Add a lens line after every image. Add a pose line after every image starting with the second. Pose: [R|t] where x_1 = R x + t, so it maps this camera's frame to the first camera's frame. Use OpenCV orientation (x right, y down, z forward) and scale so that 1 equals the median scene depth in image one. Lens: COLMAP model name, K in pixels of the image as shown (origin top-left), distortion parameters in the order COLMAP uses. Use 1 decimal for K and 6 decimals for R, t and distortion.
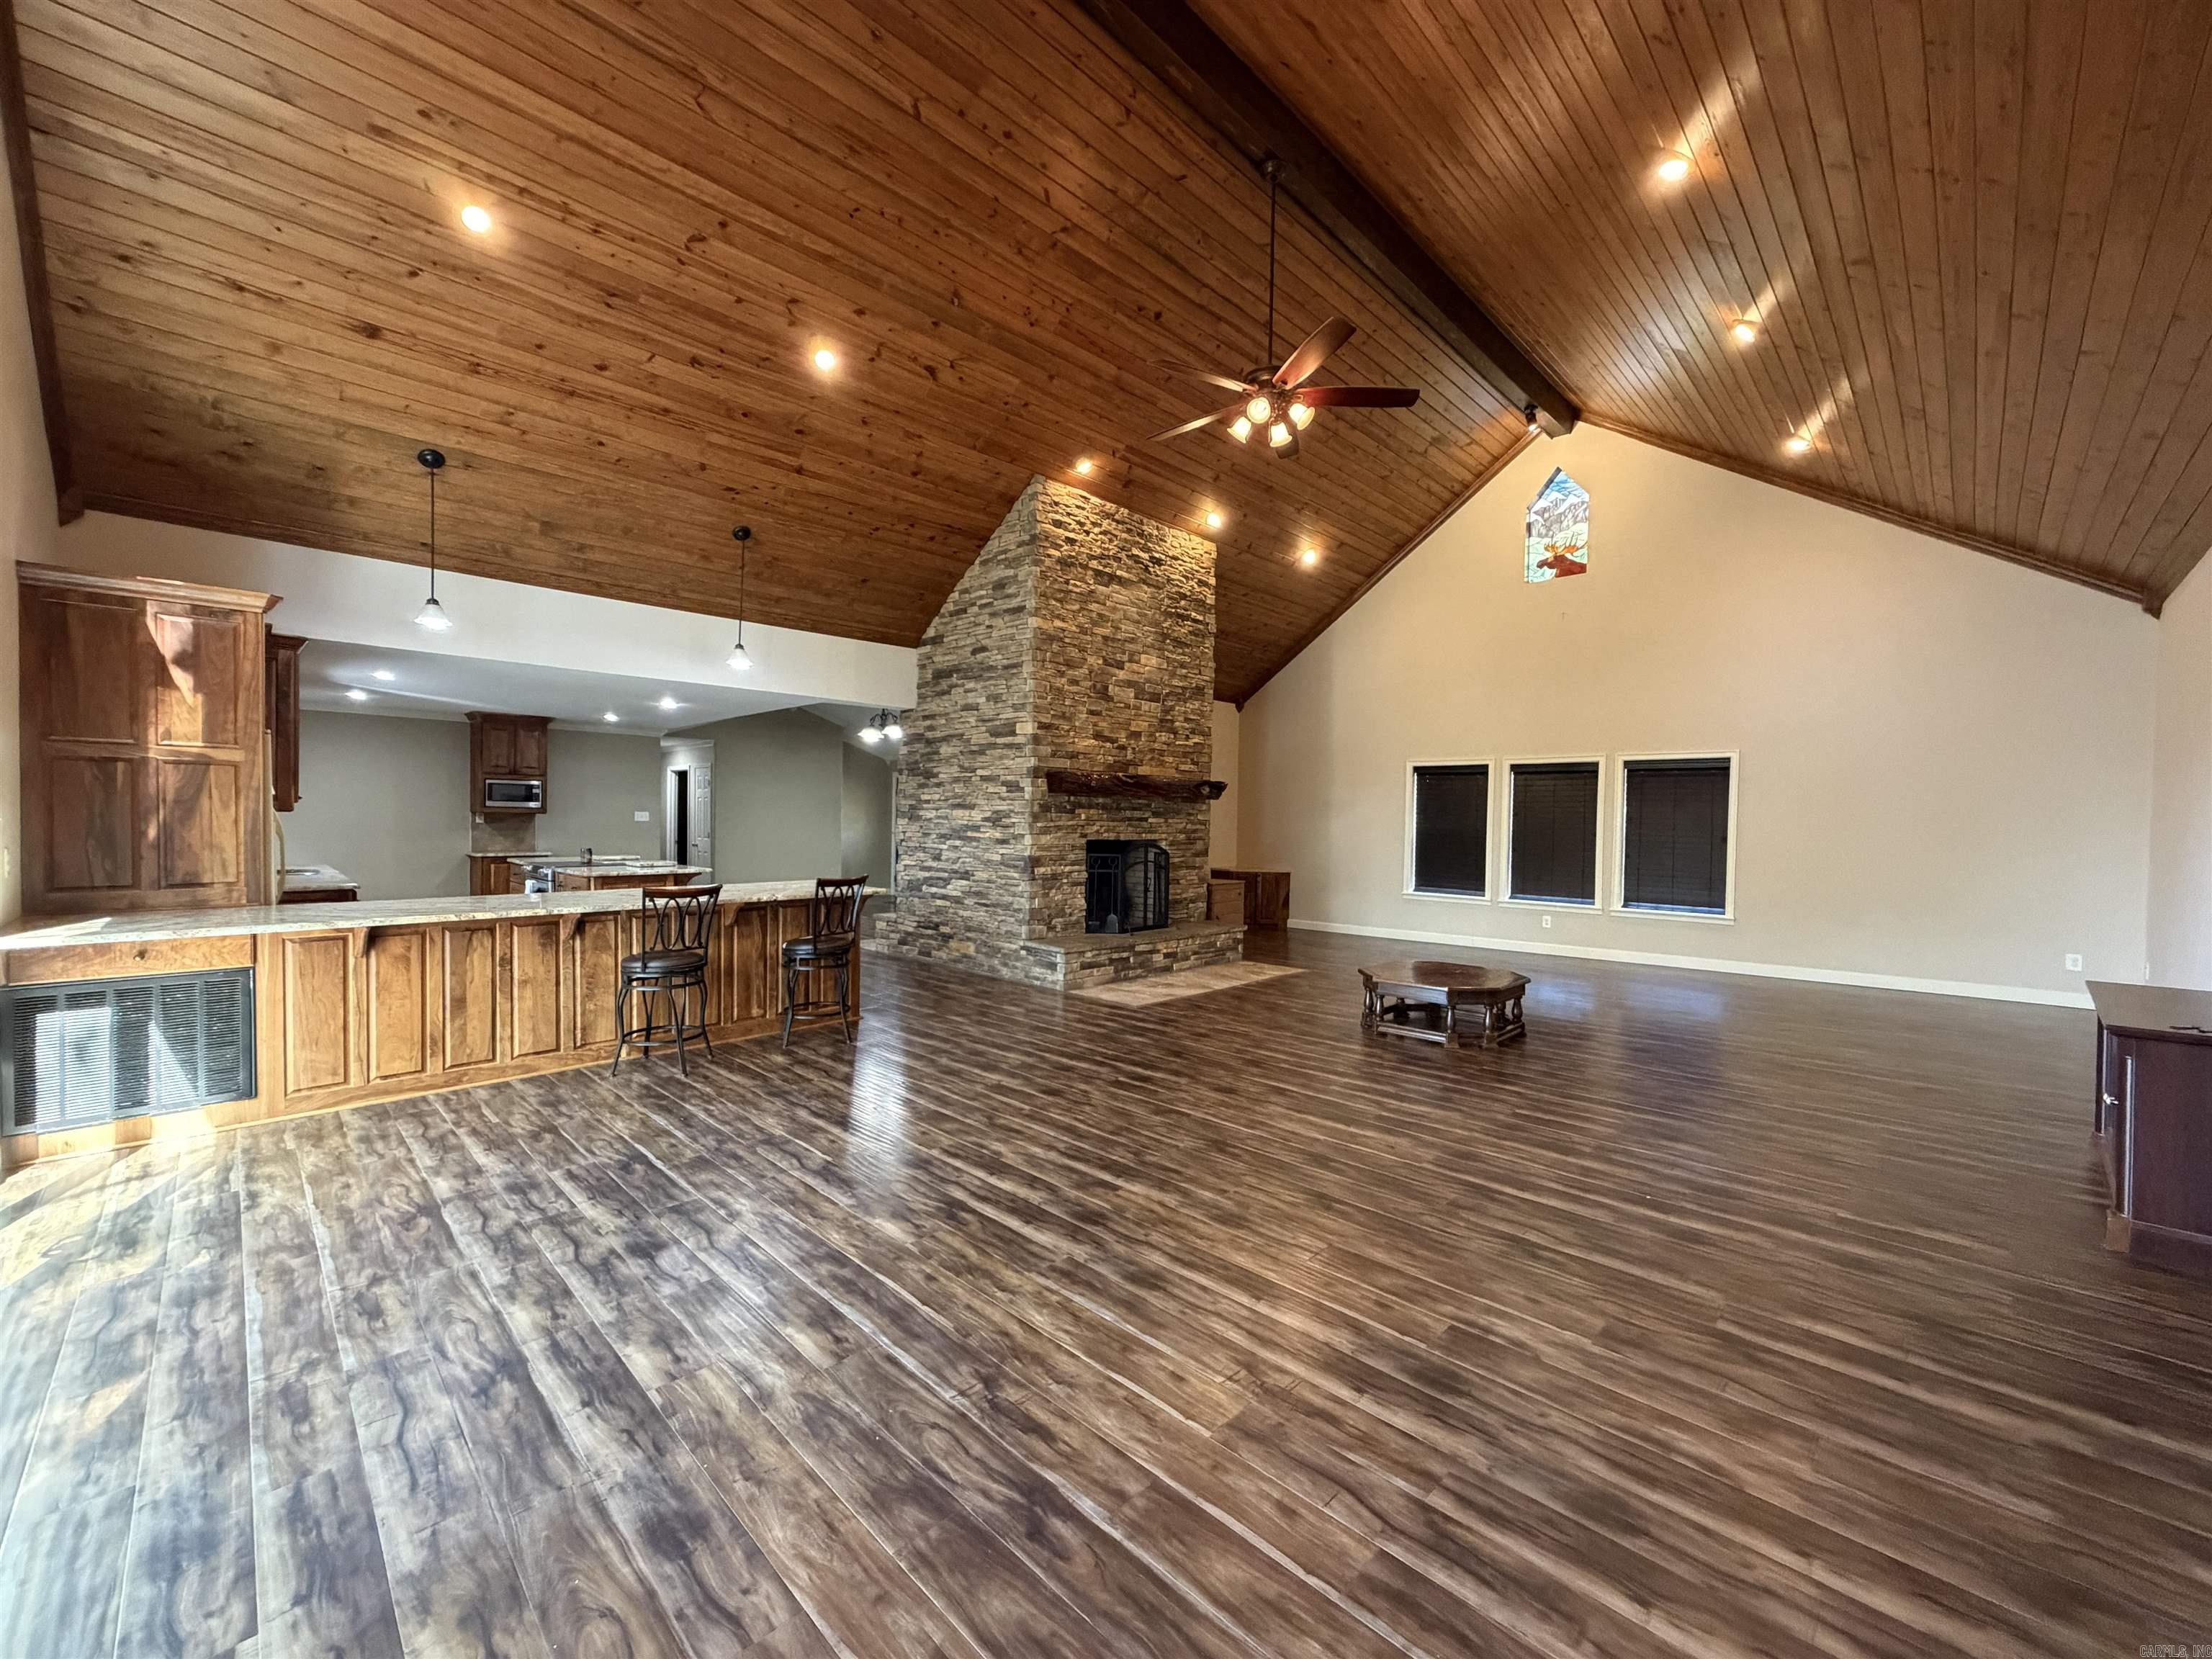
lens RADIAL K [[880.7, 0, 1101.7], [0, 880.7, 835.1], [0, 0, 1]] dist [-0.000046, 0.000192]
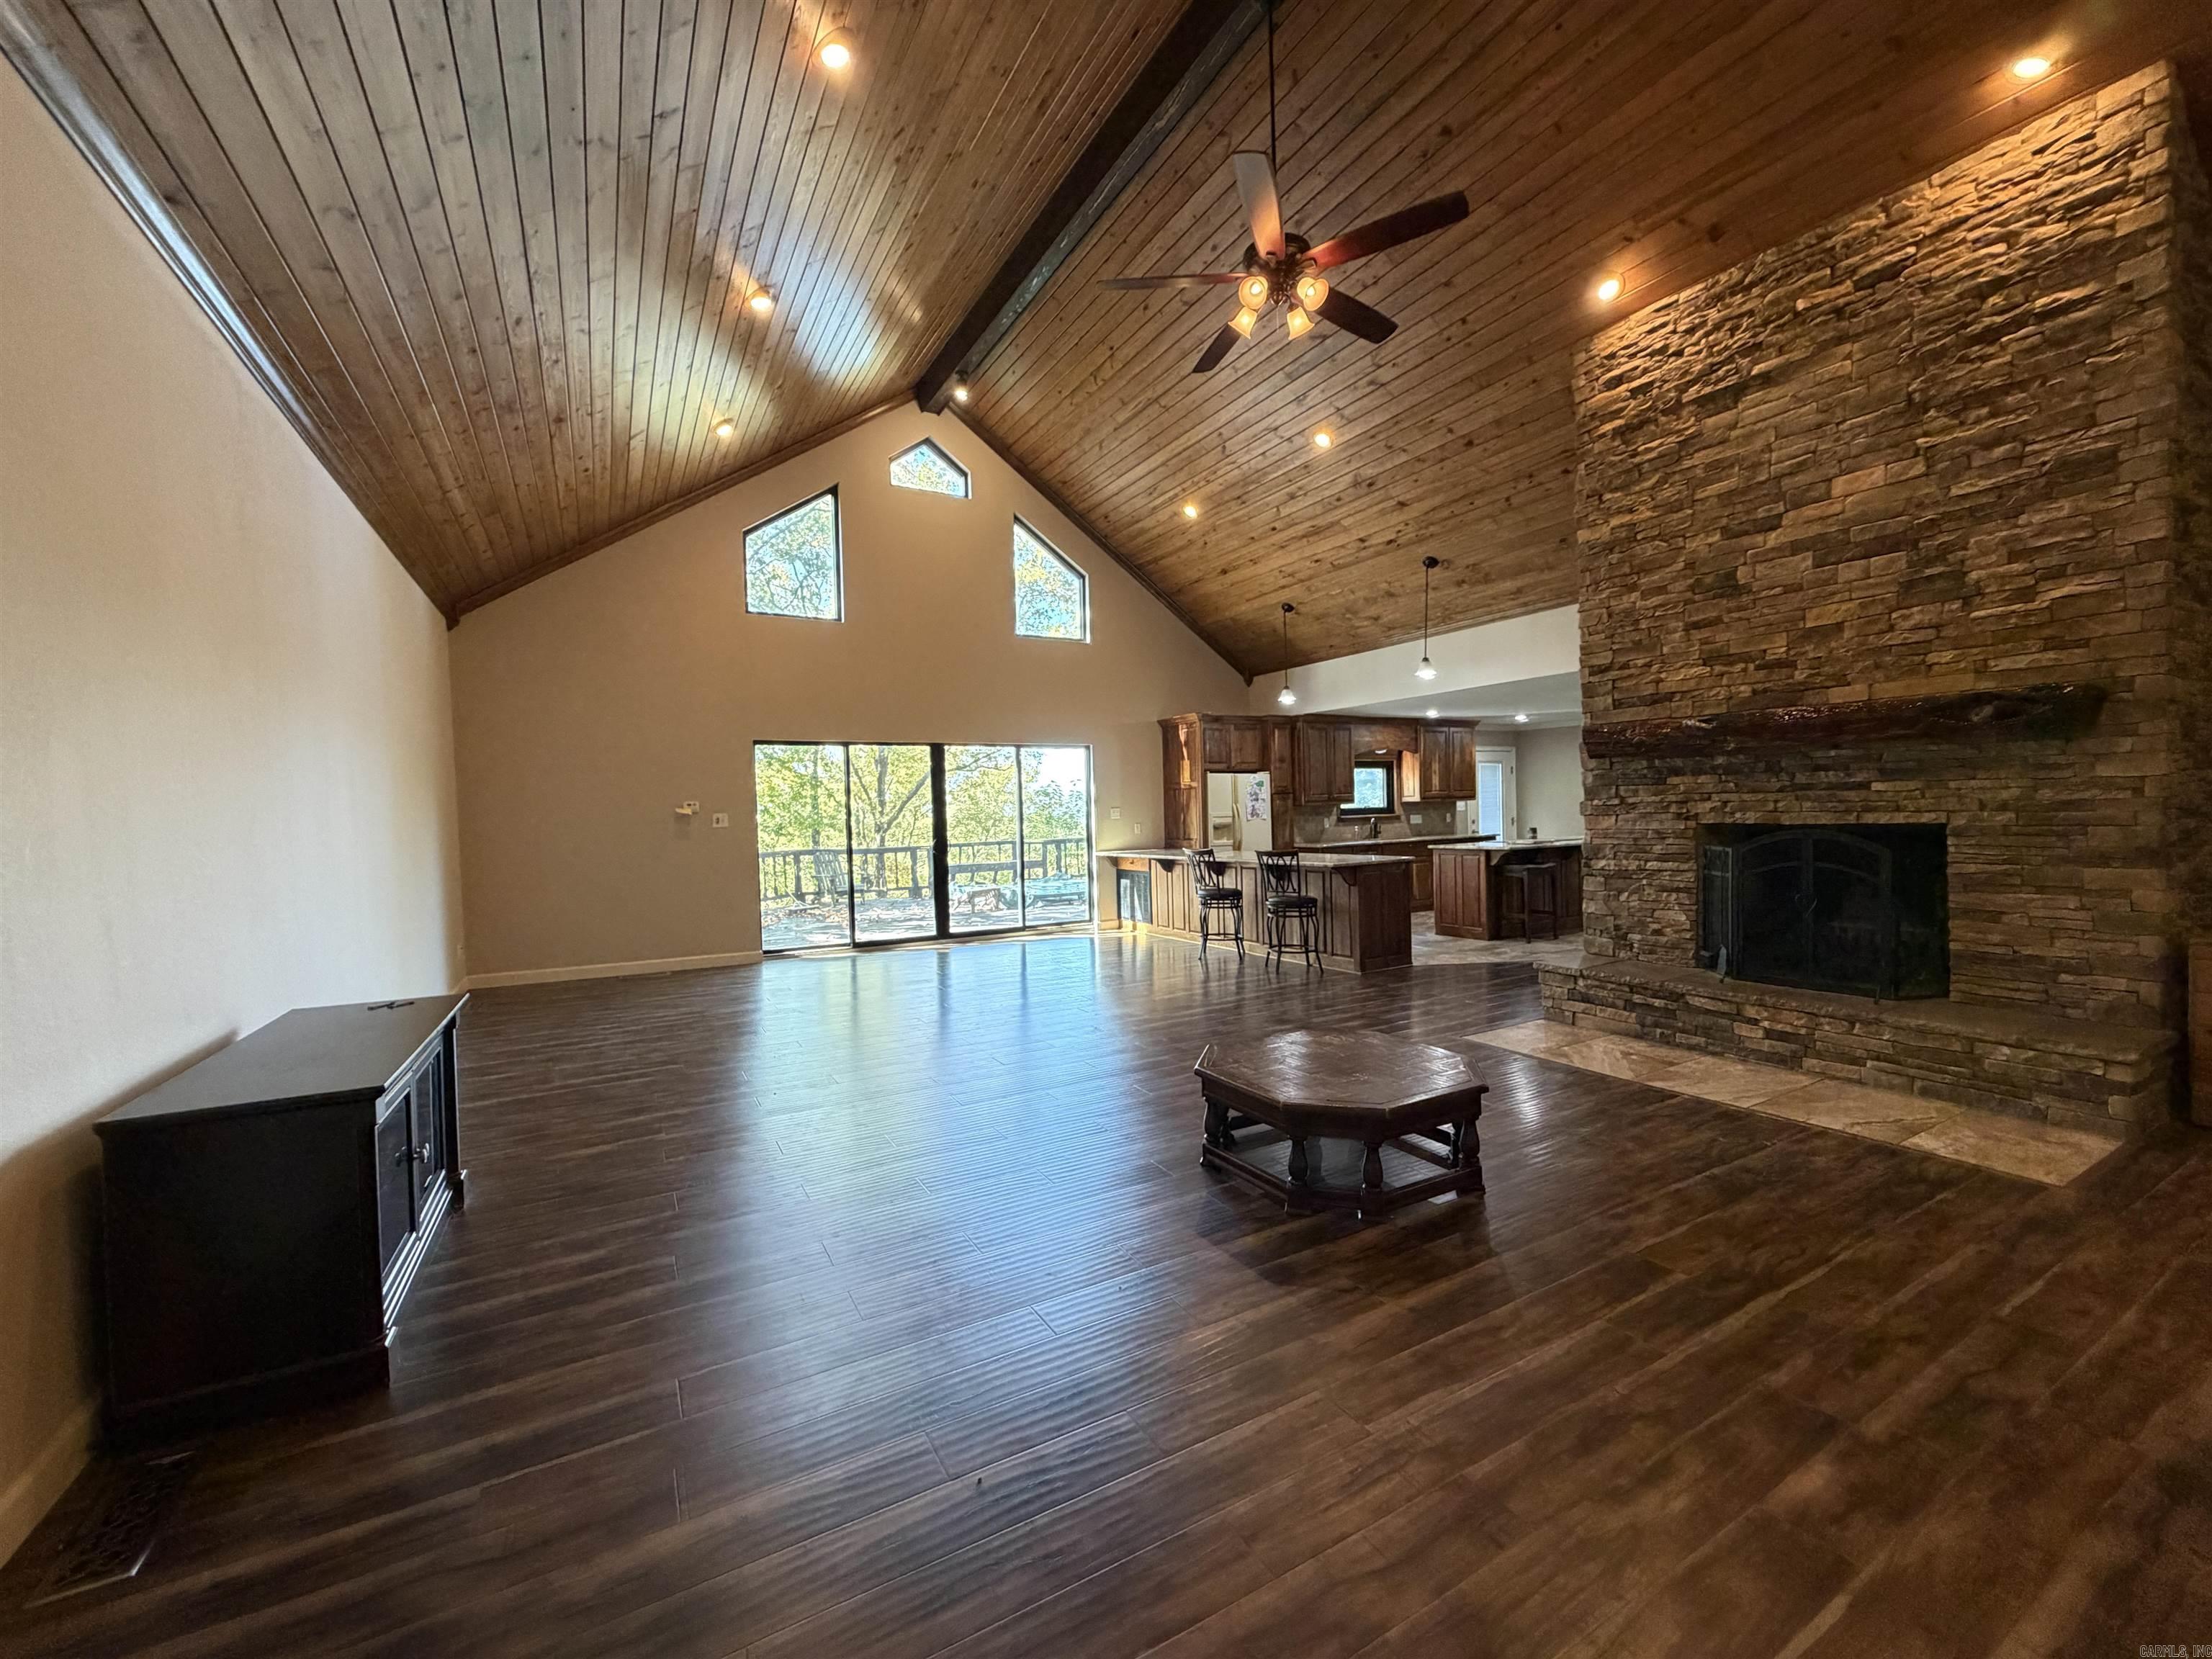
lens RADIAL K [[880.7, 0, 1101.7], [0, 880.7, 835.1], [0, 0, 1]] dist [-0.000046, 0.000192]
pose [[-0.263281, 0.018778, -0.964536, 0.729819], [0.005082, 0.999824, 0.018078, 0.000152], [0.964706, -0.000142, -0.263330, 0.754471]]
